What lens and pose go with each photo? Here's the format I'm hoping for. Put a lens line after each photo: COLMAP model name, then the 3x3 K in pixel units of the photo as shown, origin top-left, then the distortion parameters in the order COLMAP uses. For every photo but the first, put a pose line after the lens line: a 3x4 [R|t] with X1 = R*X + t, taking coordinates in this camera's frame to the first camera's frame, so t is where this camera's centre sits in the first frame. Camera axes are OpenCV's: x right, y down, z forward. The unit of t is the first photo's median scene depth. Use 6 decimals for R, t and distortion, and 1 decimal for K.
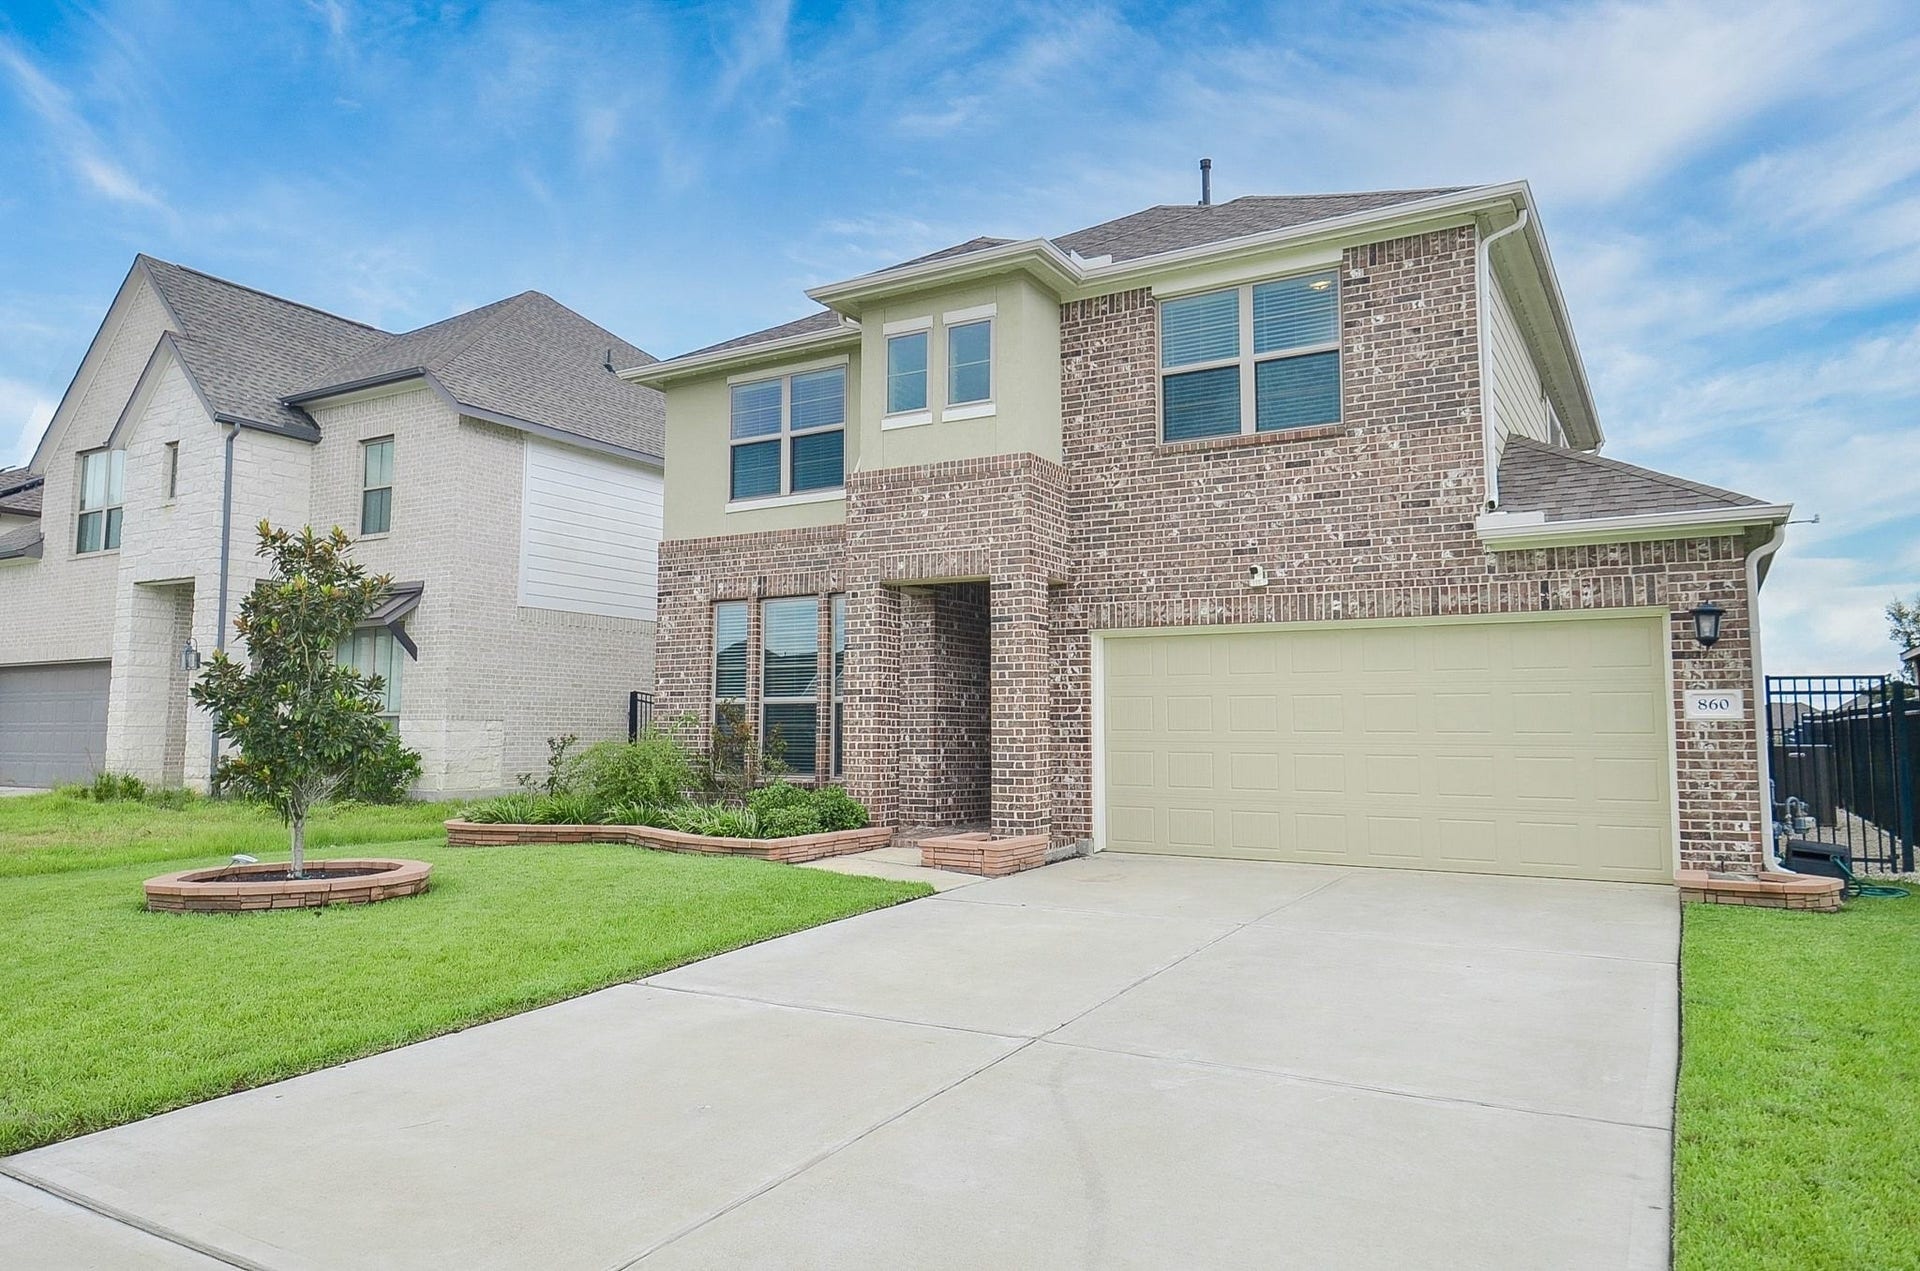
lens RADIAL K [[1251.5, 0, 954.8], [0, 1251.5, 634.6], [0, 0, 1]] dist [-0.001365, -0.000535]
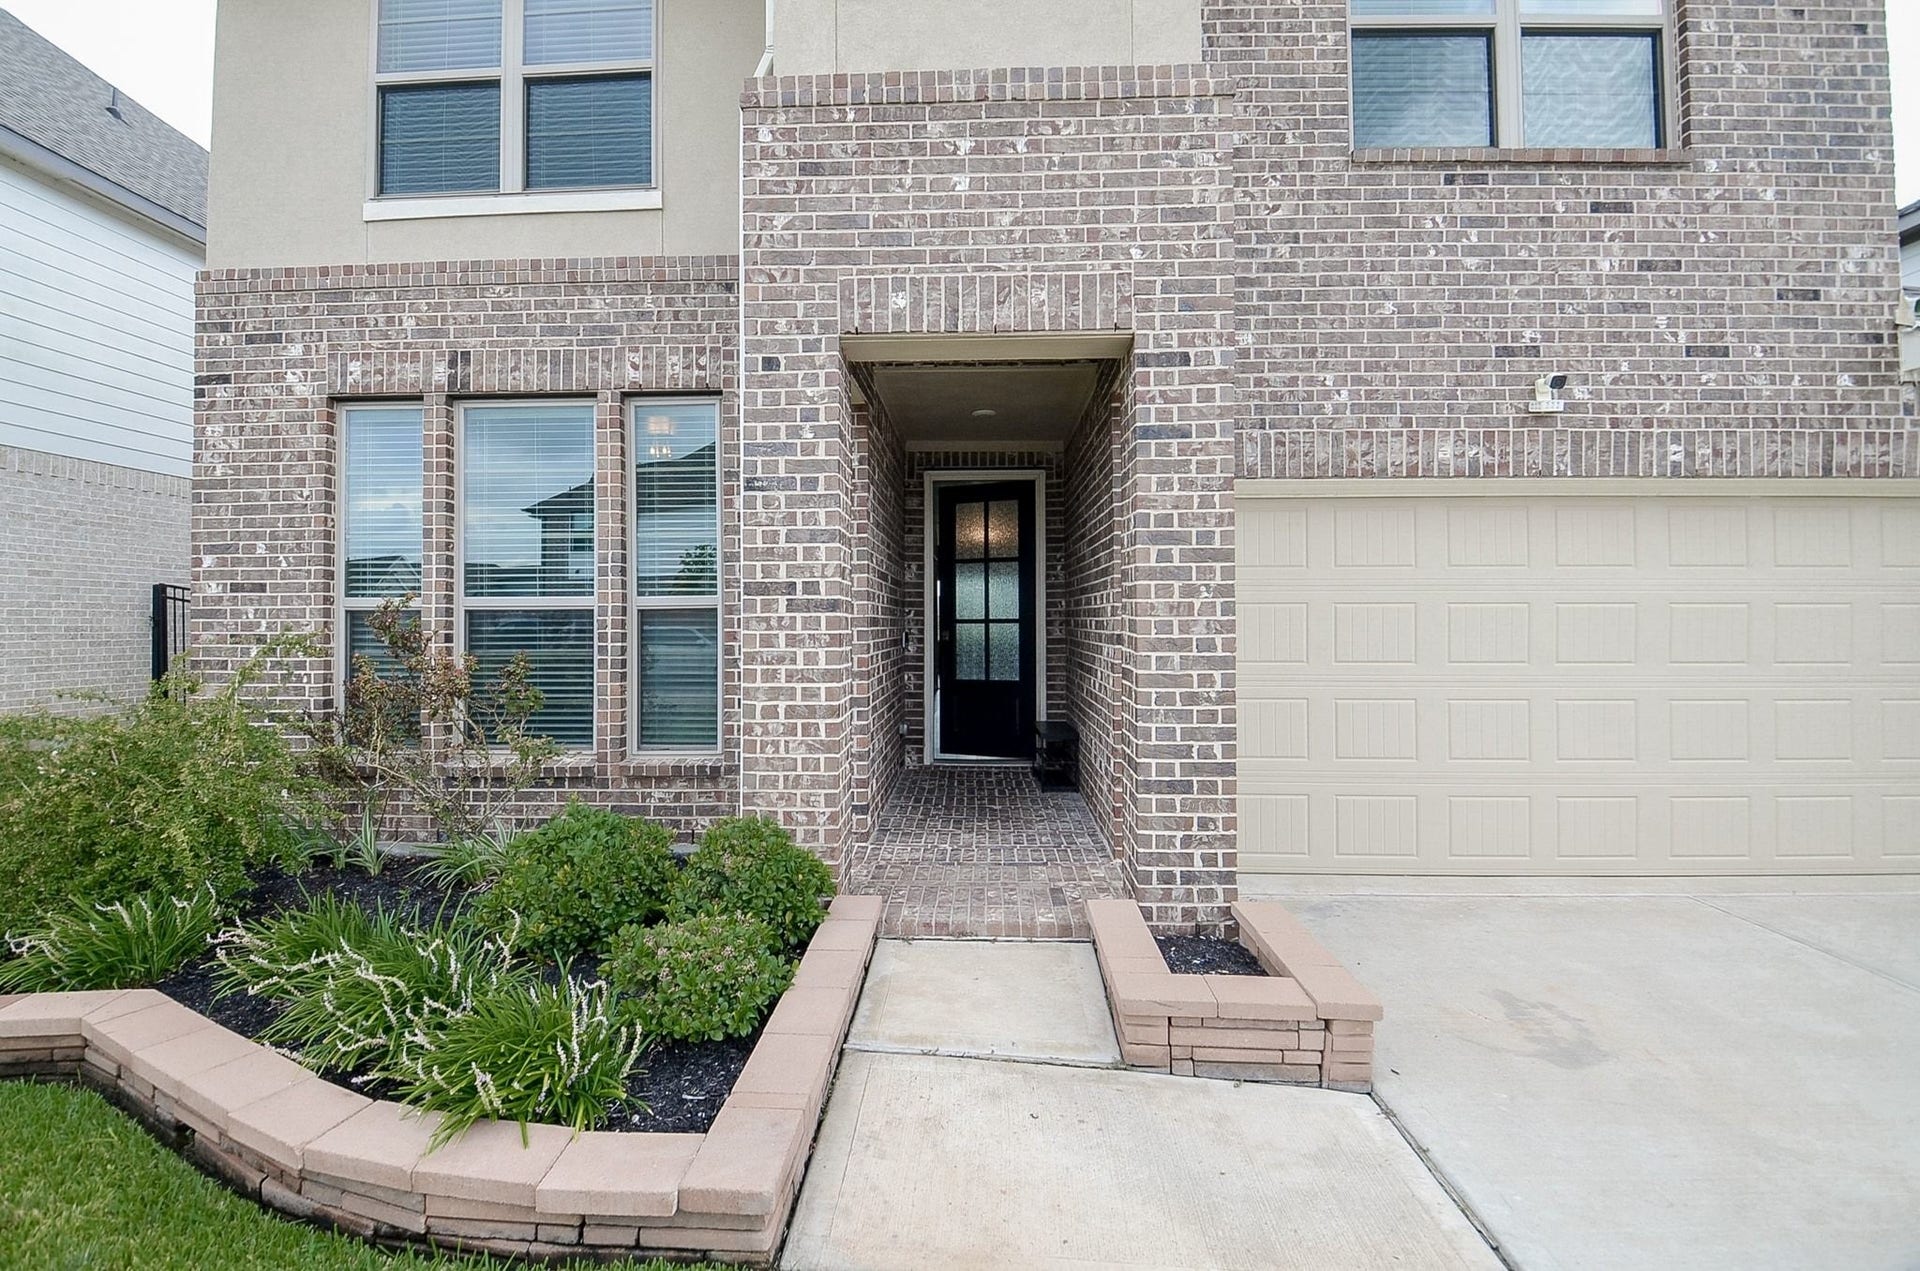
lens RADIAL K [[857.1, 0, 959.8], [0, 857.1, 624.3], [0, 0, 1]] dist [-0.016432, -0.005689]
pose [[0.881410, -0.007794, 0.472287, -0.171984], [-0.032199, 0.996547, 0.076537, 0.035311], [-0.471253, -0.082668, 0.878115, 0.747889]]
